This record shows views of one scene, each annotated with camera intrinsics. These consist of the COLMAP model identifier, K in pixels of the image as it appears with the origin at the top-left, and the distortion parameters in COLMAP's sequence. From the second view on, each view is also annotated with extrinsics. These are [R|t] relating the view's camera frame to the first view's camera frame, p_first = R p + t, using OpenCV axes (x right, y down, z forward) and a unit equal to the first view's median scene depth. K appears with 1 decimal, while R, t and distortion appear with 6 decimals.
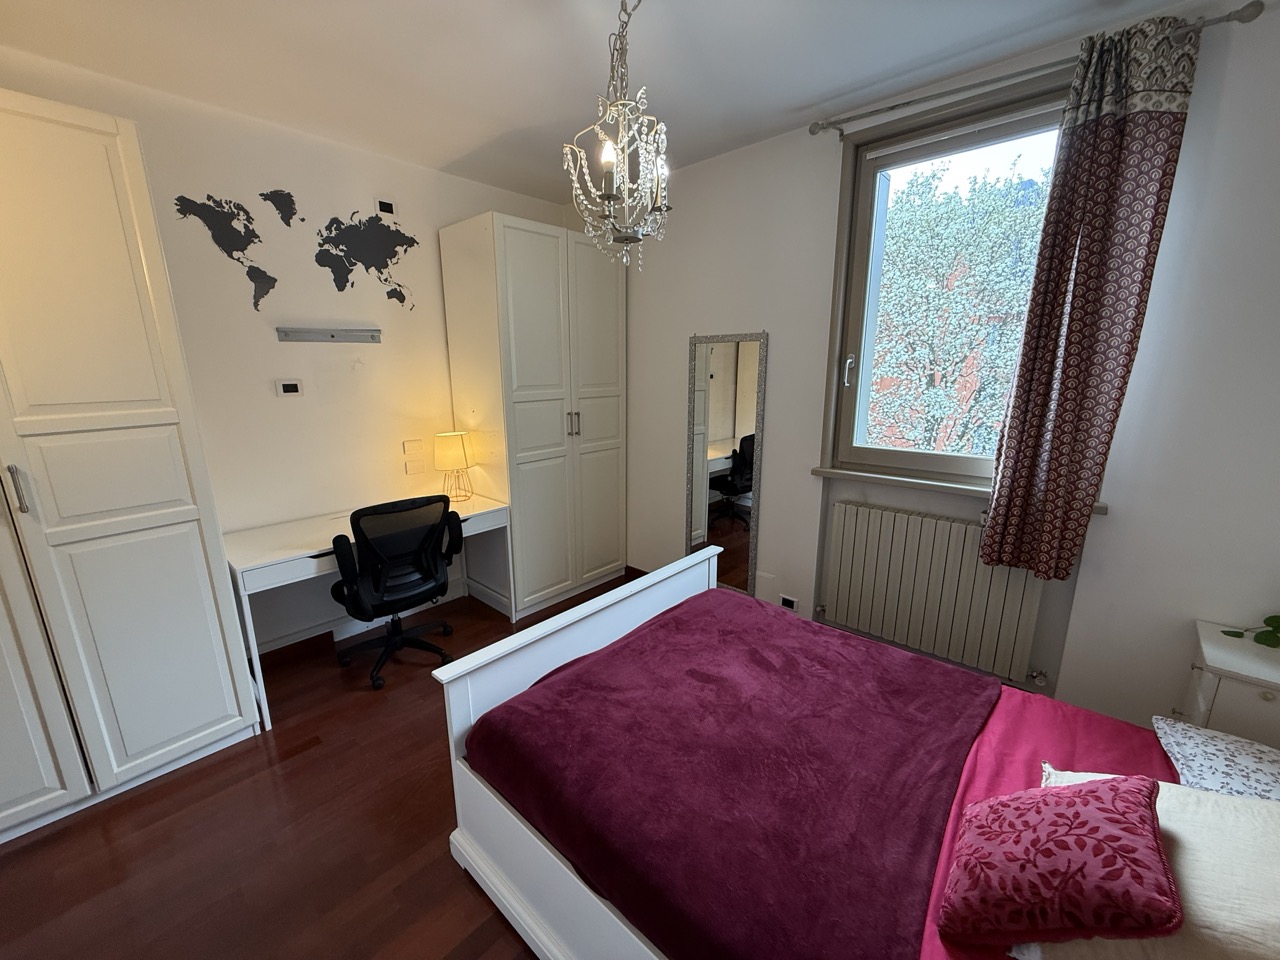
lens RADIAL K [[510.1, 0, 639.5], [0, 510.1, 482.8], [0, 0, 1]] dist [0.000542, 0.000292]
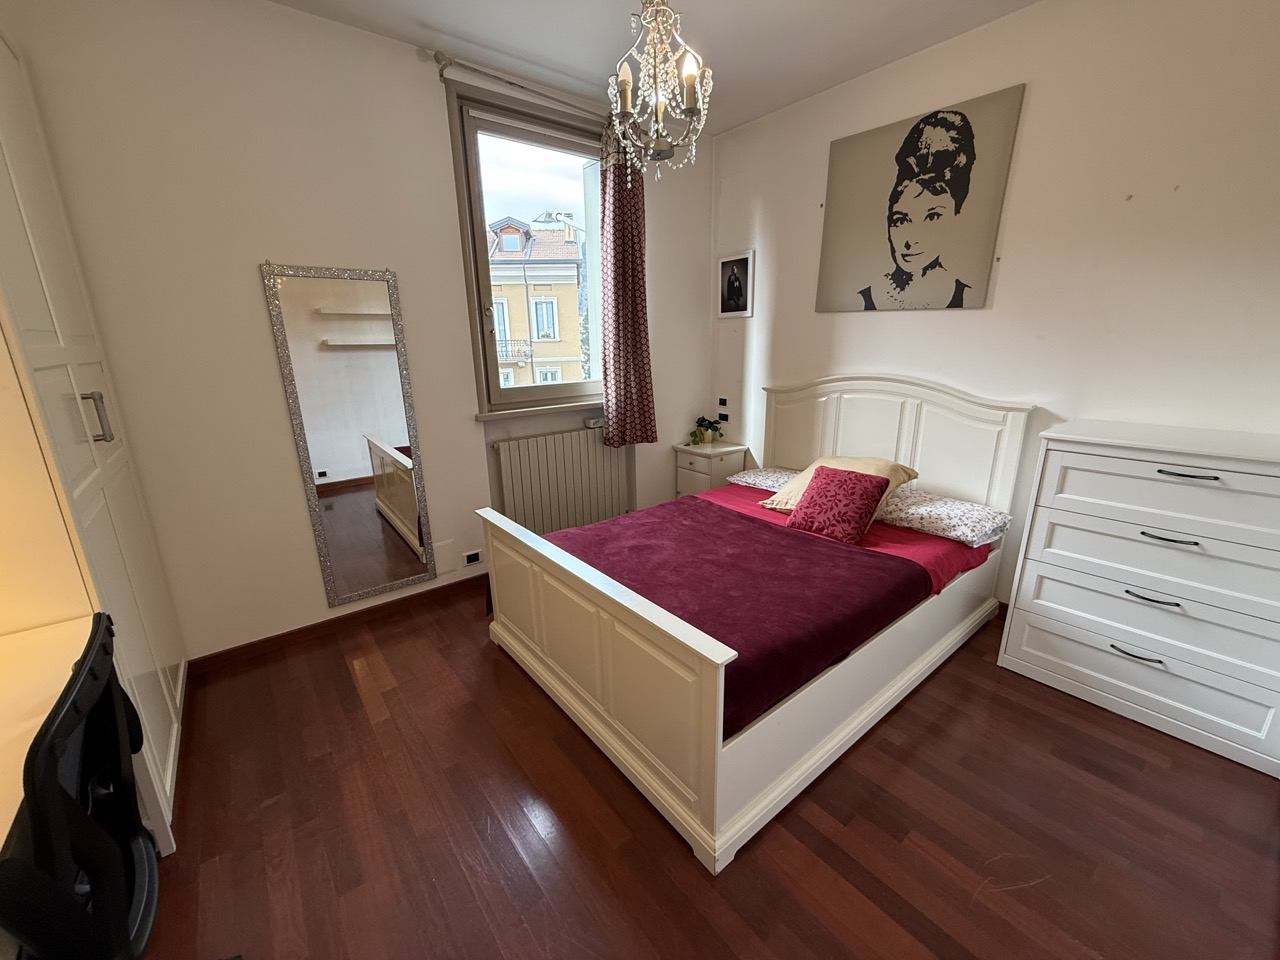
lens RADIAL K [[510.1, 0, 637.3], [0, 510.1, 481.4], [0, 0, 1]] dist [0.000542, 0.000292]
pose [[0.157224, -0.263827, 0.951670, -0.711221], [0.229662, 0.947003, 0.224591, -0.067924], [-0.960487, 0.183252, 0.209482, 0.577887]]
